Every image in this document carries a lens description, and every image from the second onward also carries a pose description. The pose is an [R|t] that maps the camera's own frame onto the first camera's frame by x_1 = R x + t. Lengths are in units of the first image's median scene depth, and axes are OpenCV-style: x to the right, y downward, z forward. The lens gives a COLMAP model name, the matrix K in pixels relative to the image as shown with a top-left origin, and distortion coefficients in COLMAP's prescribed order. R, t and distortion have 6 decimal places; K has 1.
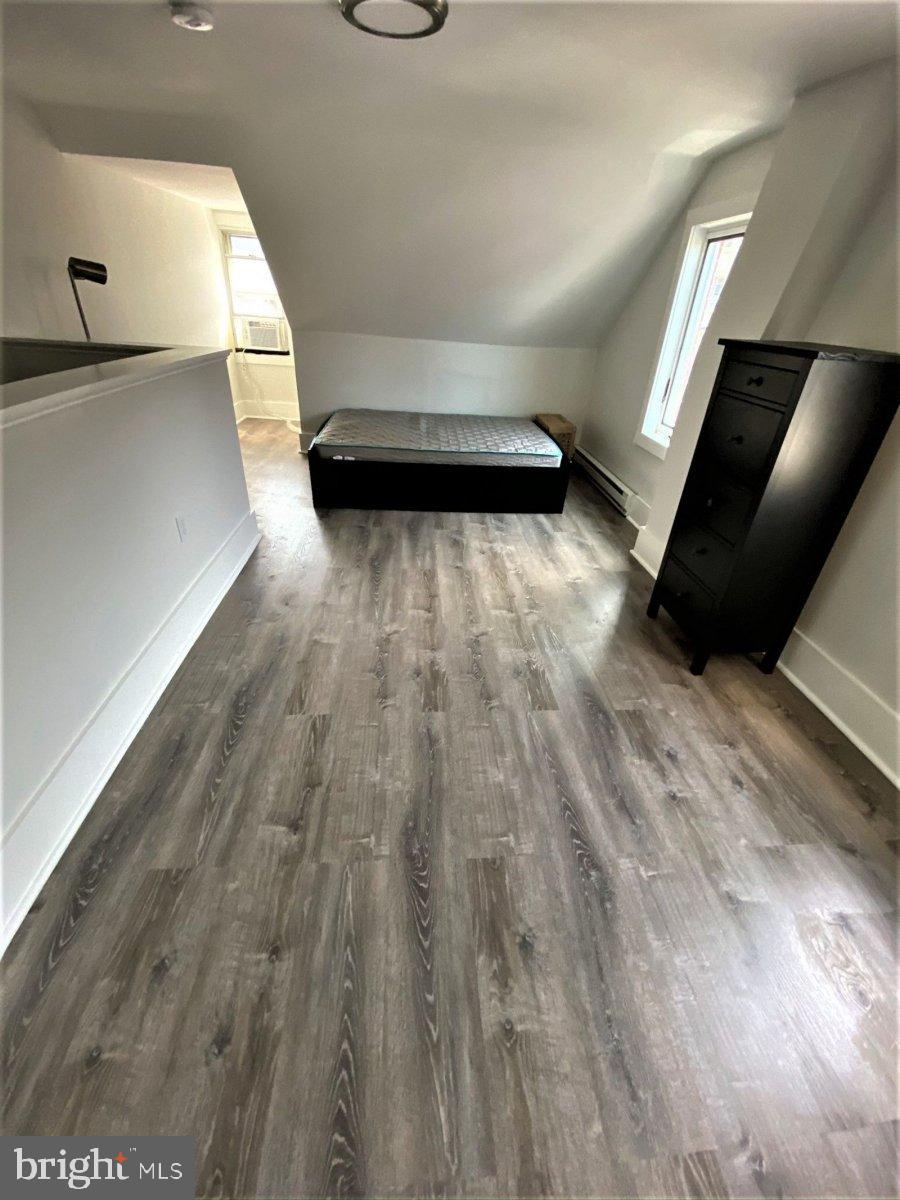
lens RADIAL K [[479.5, 0, 450.0], [0, 479.5, 600.0], [0, 0, 1]] dist [0.037048, -0.027485]
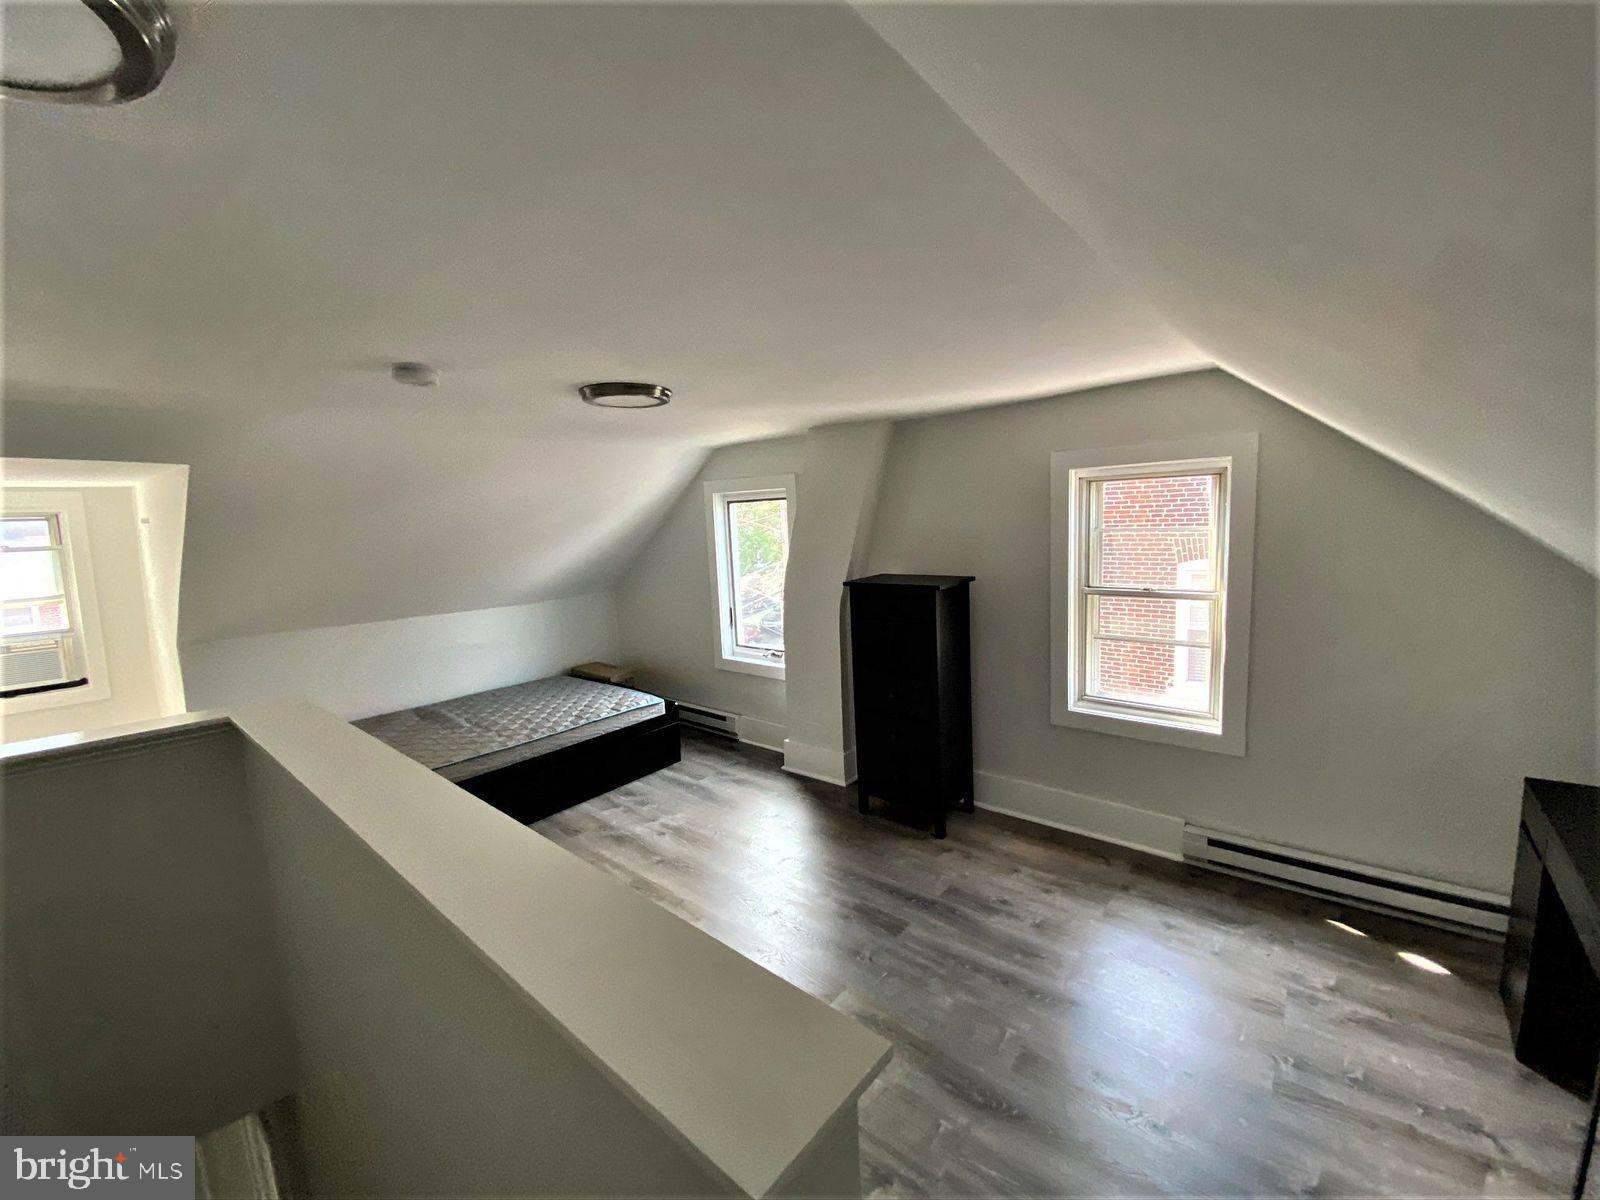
lens RADIAL K [[639.3, 0, 798.0], [0, 639.3, 597.9], [0, 0, 1]] dist [0.037048, -0.027485]
pose [[0.700056, -0.176308, 0.691980, -0.470492], [0.439350, 0.870262, -0.222746, -0.105591], [-0.562932, 0.459956, 0.686693, -0.075029]]
